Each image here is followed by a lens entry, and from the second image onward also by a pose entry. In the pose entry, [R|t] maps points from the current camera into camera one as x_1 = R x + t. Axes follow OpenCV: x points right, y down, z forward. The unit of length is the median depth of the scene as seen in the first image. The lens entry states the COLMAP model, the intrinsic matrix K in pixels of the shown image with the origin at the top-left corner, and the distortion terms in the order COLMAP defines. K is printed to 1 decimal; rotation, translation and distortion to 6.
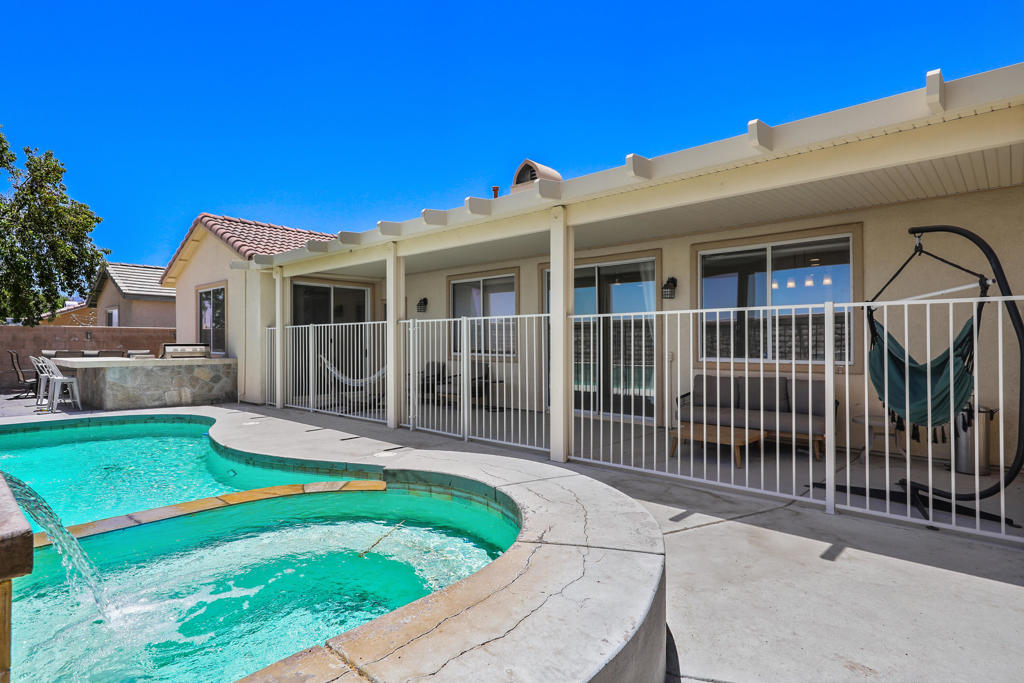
lens RADIAL K [[533.8, 0, 507.9], [0, 533.8, 351.2], [0, 0, 1]] dist [0.018500, -0.003842]
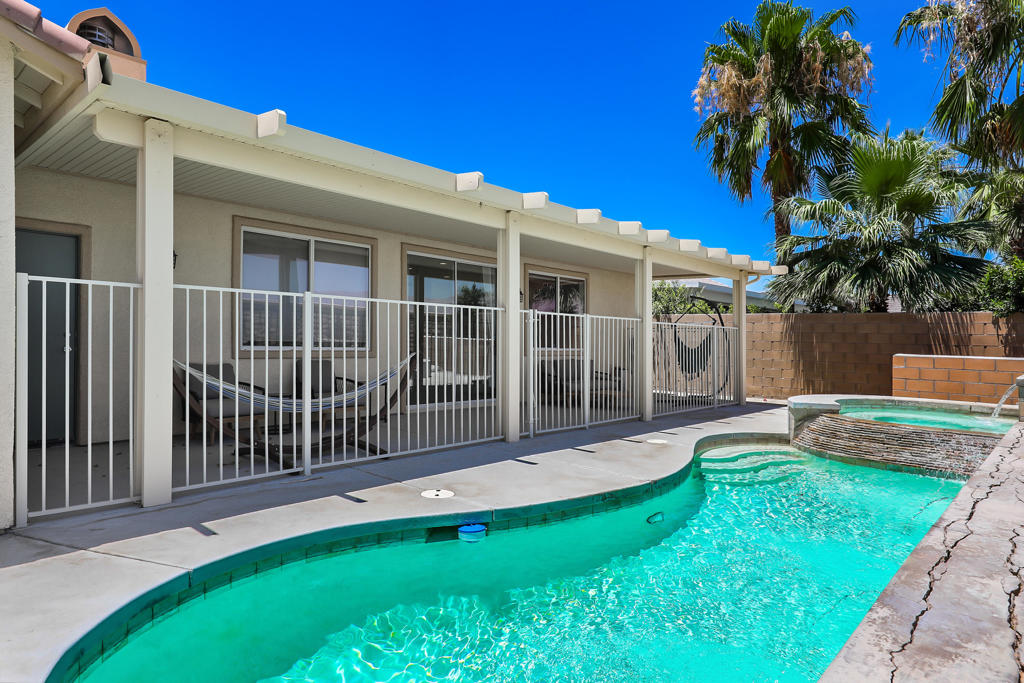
lens RADIAL K [[616.7, 0, 496.7], [0, 616.7, 325.2], [0, 0, 1]] dist [0.002406, 0.006501]
pose [[-0.013186, 0.017831, 0.999754, -0.881633], [-0.011384, 0.999774, -0.017981, -0.012409], [-0.999848, -0.011618, -0.012980, 0.806289]]
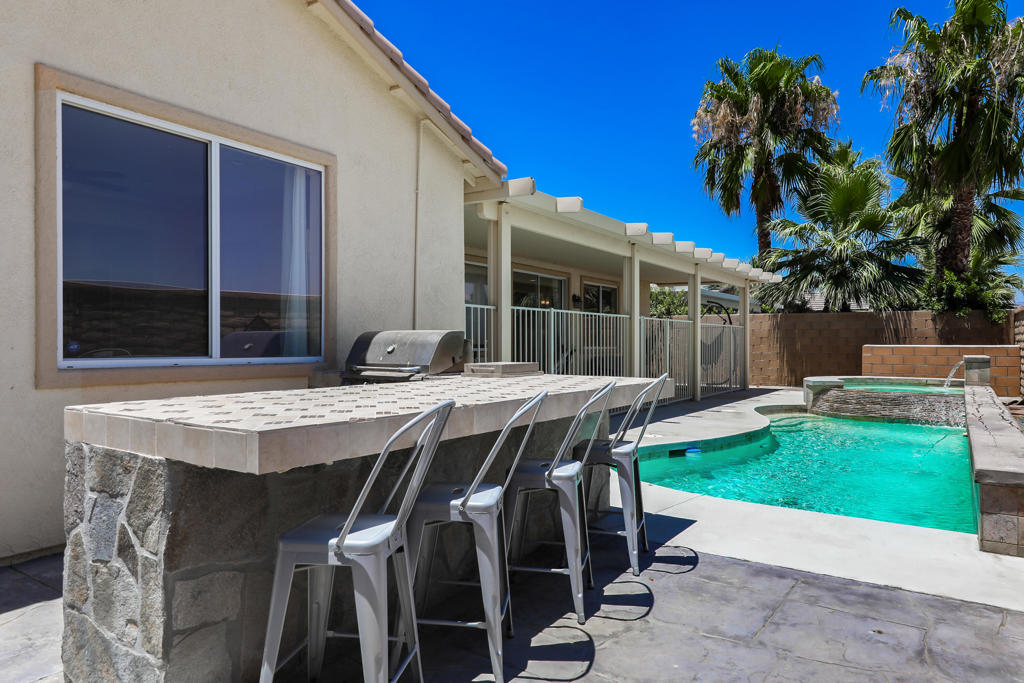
lens RADIAL K [[677.3, 0, 509.1], [0, 677.3, 346.1], [0, 0, 1]] dist [0.013103, -0.003167]
pose [[-0.174009, -0.009129, 0.984702, -1.173556], [0.008492, 0.999906, 0.010771, -0.010001], [-0.984708, 0.010237, -0.173915, 1.146607]]
